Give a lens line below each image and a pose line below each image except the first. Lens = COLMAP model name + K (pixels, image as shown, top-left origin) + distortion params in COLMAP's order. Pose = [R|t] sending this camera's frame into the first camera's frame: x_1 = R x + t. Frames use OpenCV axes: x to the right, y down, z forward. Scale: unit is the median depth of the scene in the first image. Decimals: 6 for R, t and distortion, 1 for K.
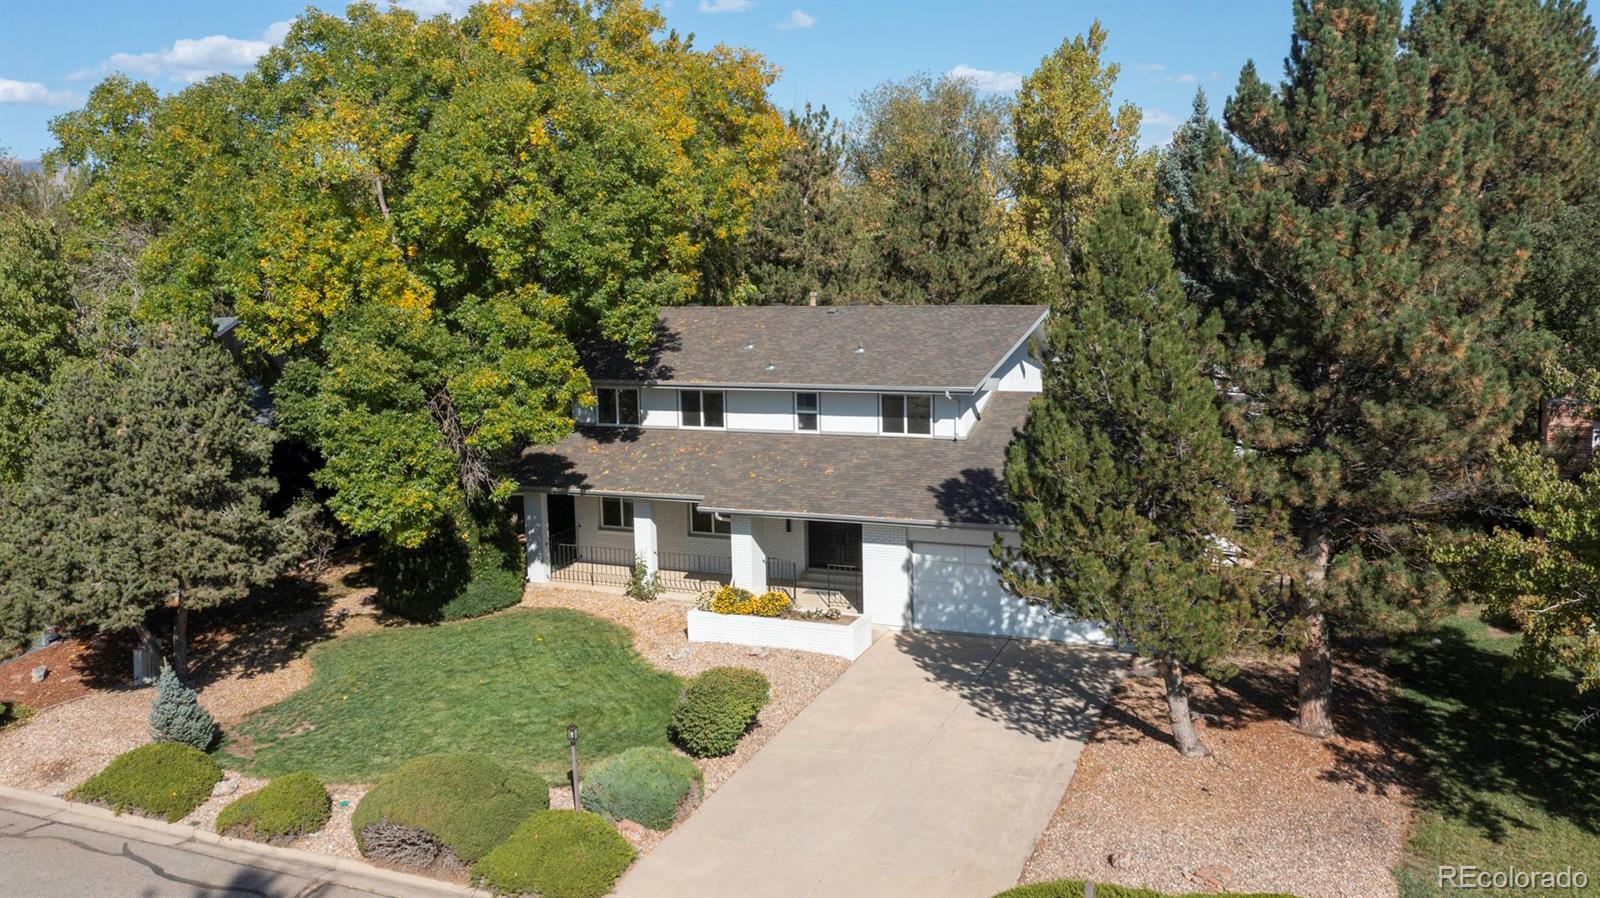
lens RADIAL K [[1345.9, 0, 801.4], [0, 1345.9, 449.9], [0, 0, 1]] dist [-0.006656, 0.001801]
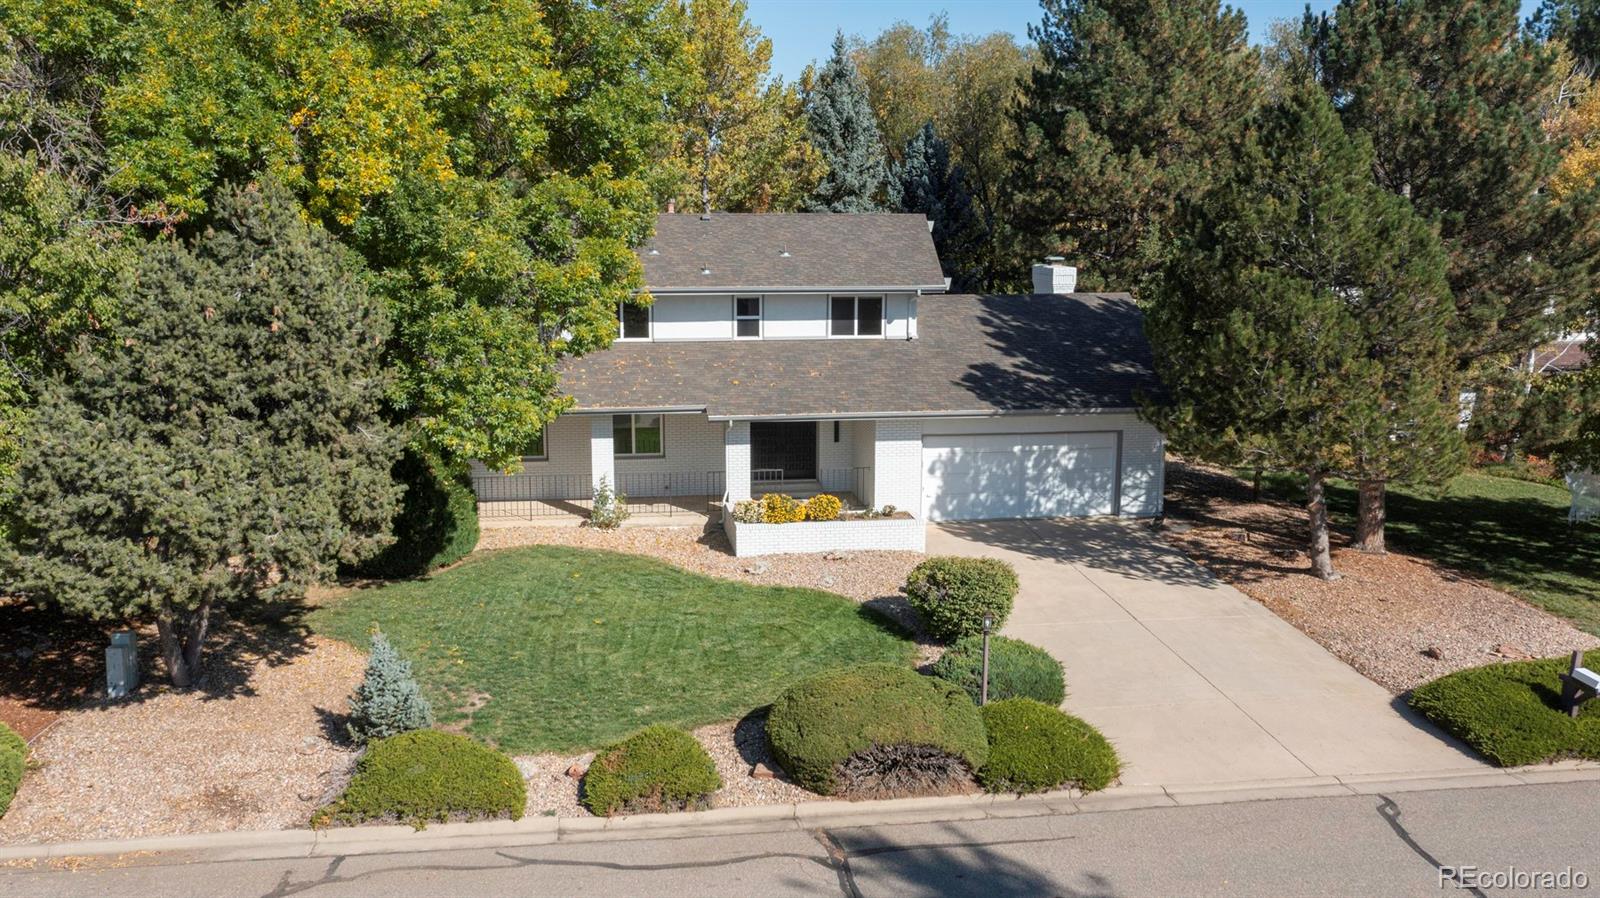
lens RADIAL K [[1345.9, 0, 800.8], [0, 1345.9, 448.4], [0, 0, 1]] dist [-0.006656, 0.001801]
pose [[0.855469, -0.069433, 0.513177, -0.568594], [0.055301, 0.997553, 0.042782, 0.031506], [-0.514892, -0.008219, 0.857216, 0.200627]]
